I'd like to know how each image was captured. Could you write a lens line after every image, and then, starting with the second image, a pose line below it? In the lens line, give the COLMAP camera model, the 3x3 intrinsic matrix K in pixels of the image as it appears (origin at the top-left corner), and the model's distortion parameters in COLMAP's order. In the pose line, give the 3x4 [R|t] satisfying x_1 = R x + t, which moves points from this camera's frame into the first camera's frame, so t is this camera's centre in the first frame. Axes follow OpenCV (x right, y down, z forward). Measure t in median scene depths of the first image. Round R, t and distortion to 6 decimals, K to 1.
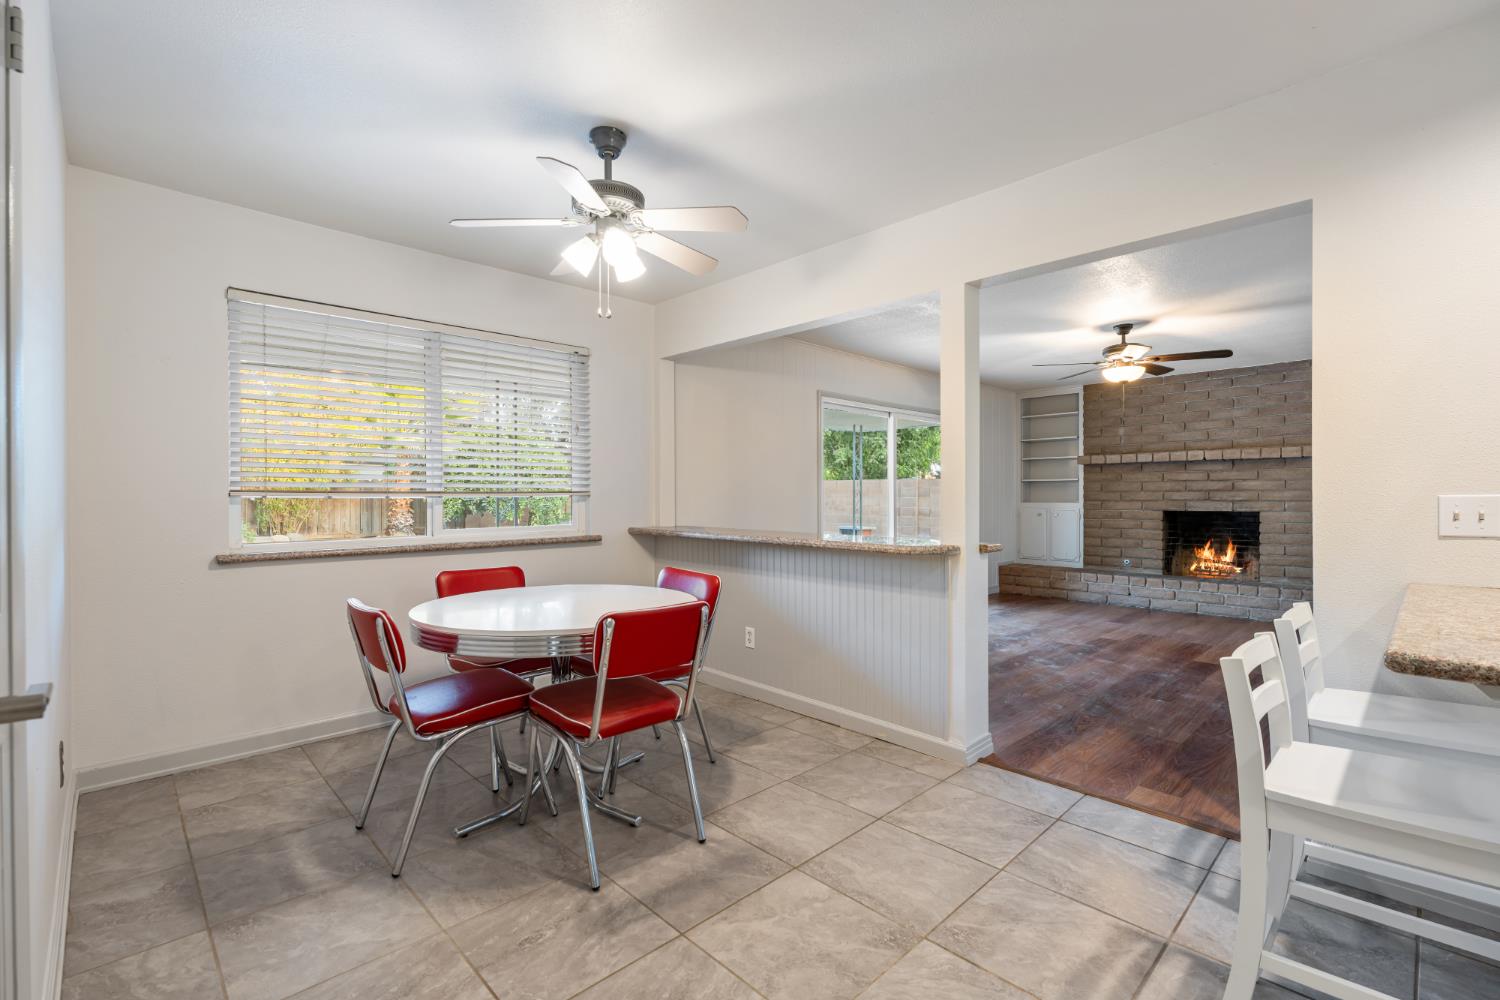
lens RADIAL K [[675.2, 0, 736.6], [0, 675.2, 497.8], [0, 0, 1]] dist [-0.001396, -0.000730]
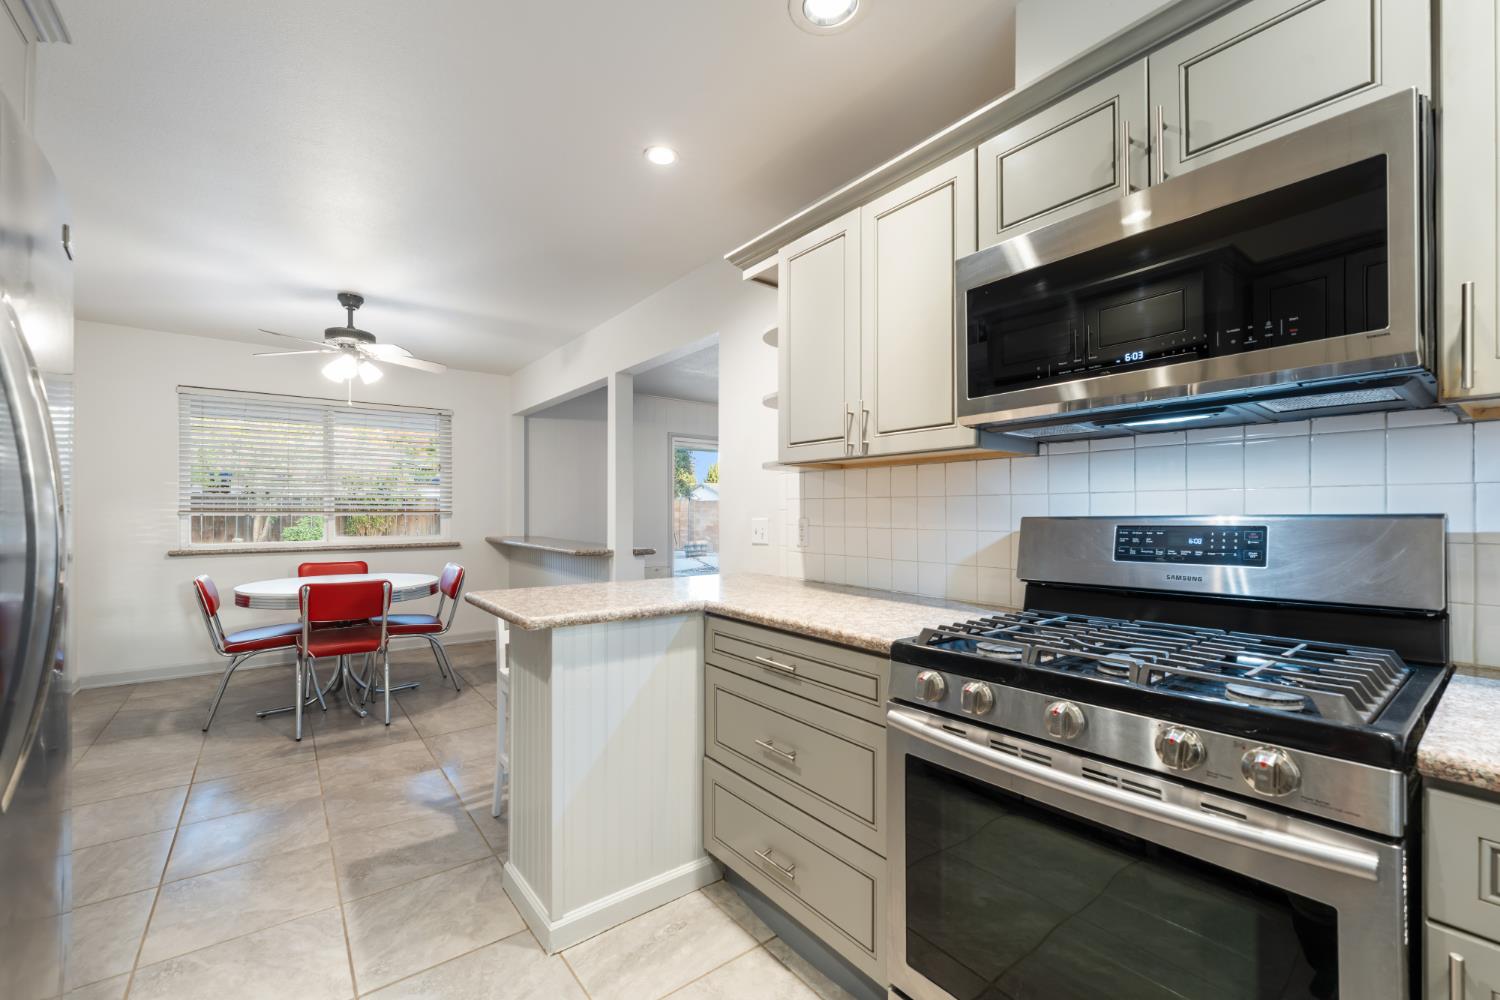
lens RADIAL K [[619.6, 0, 741.7], [0, 619.6, 508.7], [0, 0, 1]] dist [-0.001324, -0.000303]
pose [[0.994126, 0.007459, -0.107968, 0.329512], [-0.008145, 0.999949, -0.005915, -0.007690], [0.107919, 0.006759, 0.994137, -0.144824]]
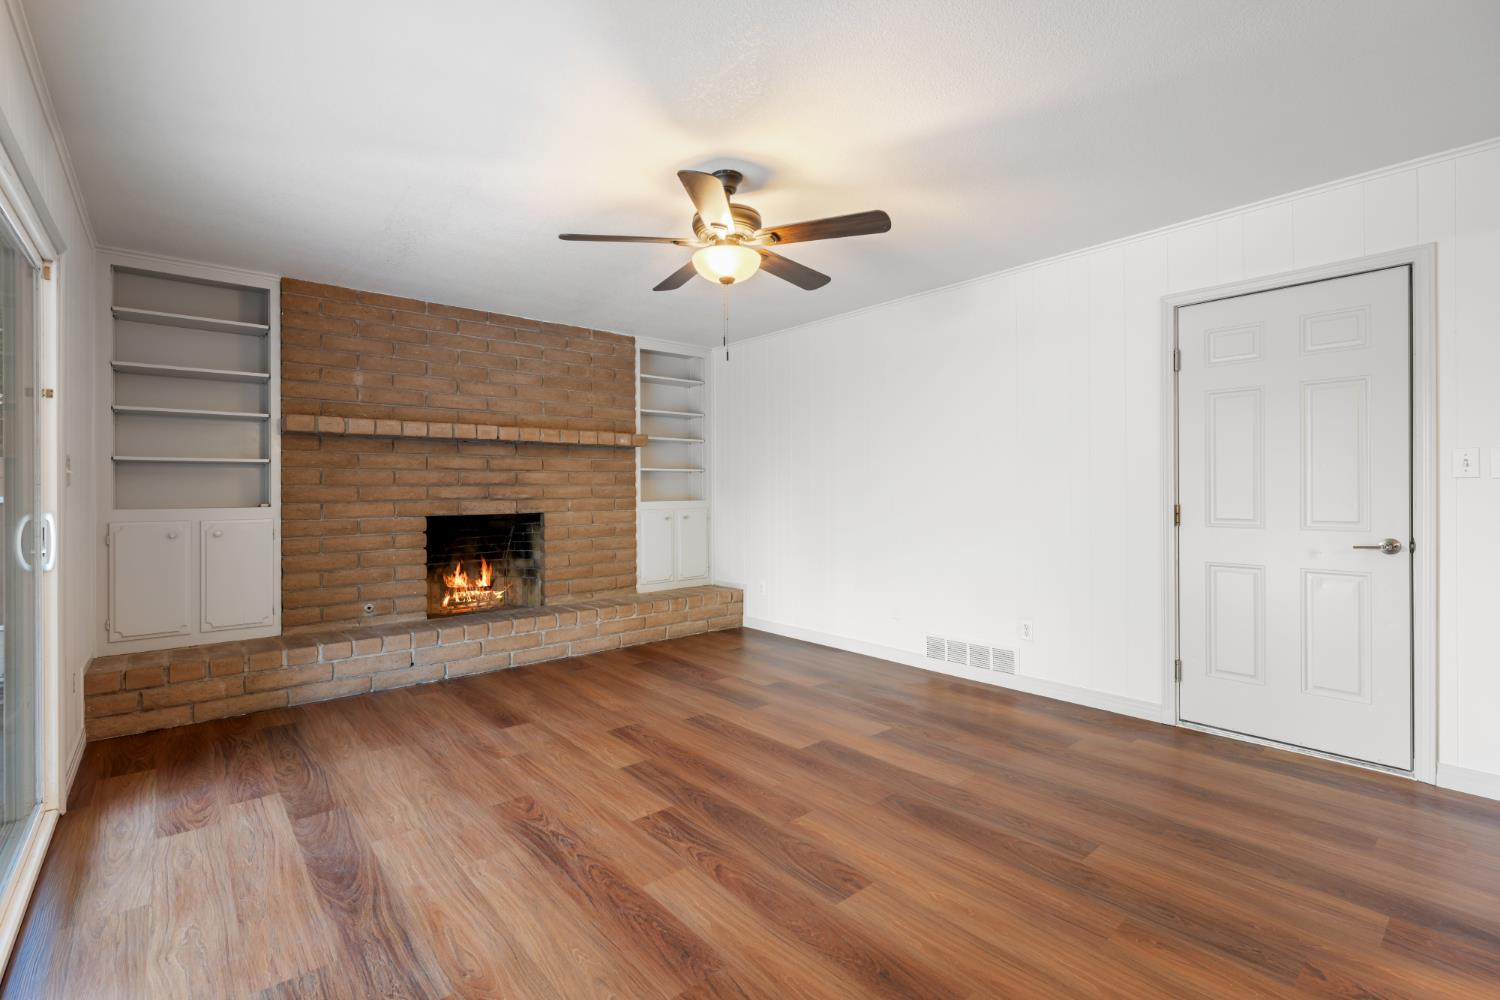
lens RADIAL K [[675.2, 0, 742.7], [0, 675.2, 485.6], [0, 0, 1]] dist [-0.001396, -0.000730]
pose [[0.053038, 0.009230, 0.998550, 0.026231], [0.008268, 0.999919, -0.009681, -0.000982], [-0.998558, 0.008770, 0.052958, 0.715363]]
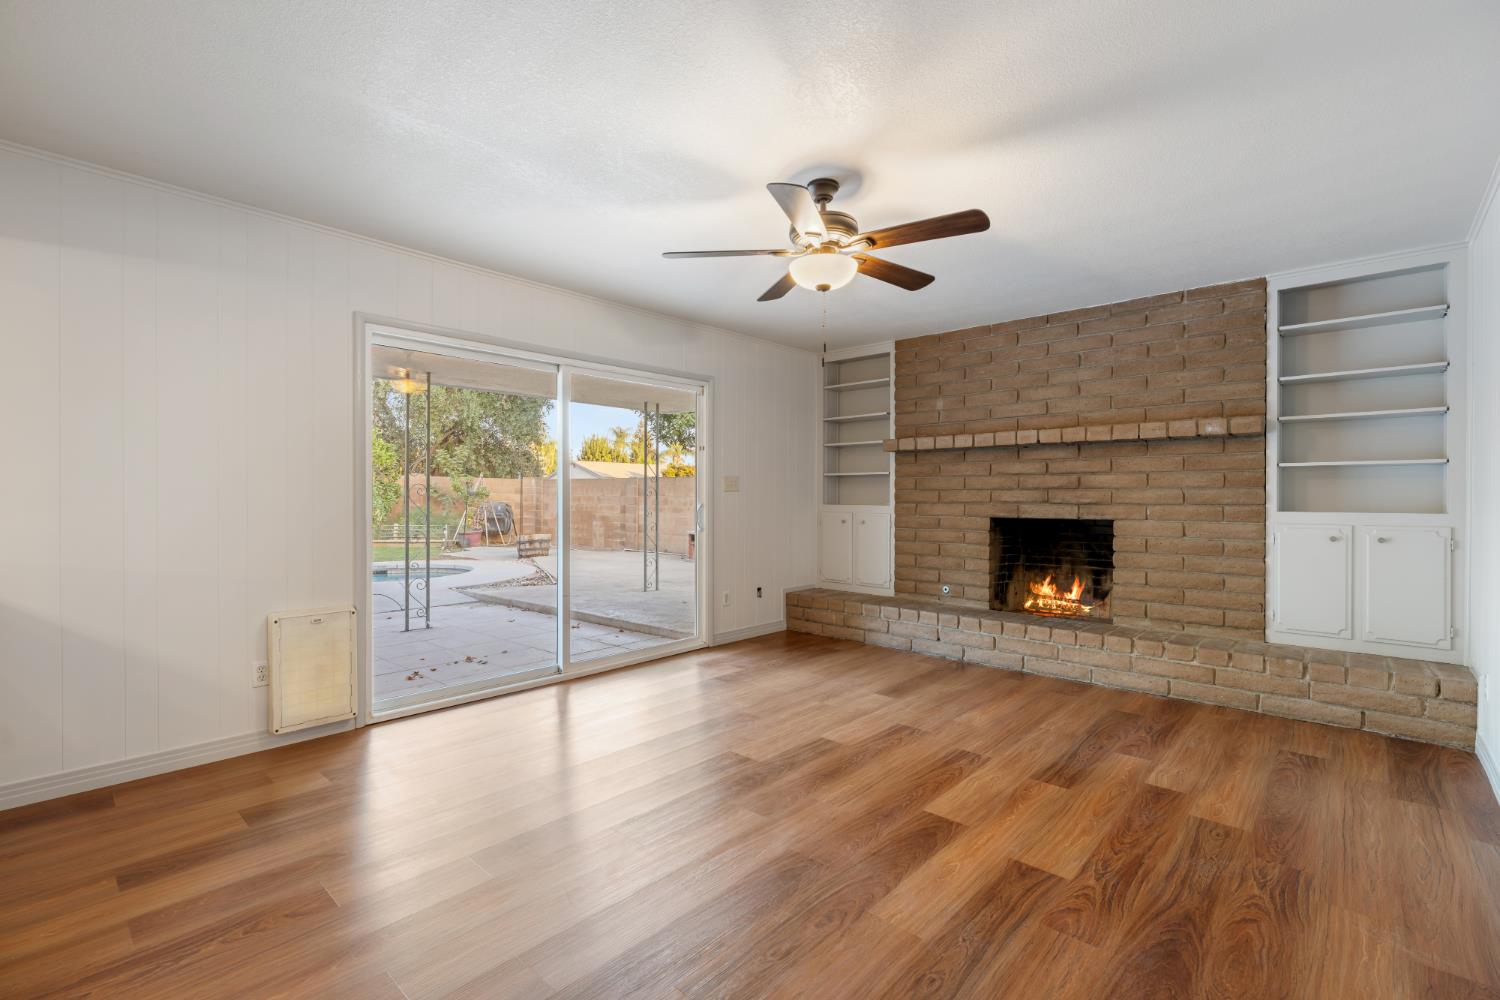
lens RADIAL K [[675.2, 0, 741.7], [0, 675.2, 497.8], [0, 0, 1]] dist [-0.001396, -0.000730]
pose [[0.998229, 0.003696, 0.059373, 0.354862], [-0.003800, 0.999991, 0.001653, -0.001486], [-0.059366, -0.001875, 0.998234, 0.339856]]
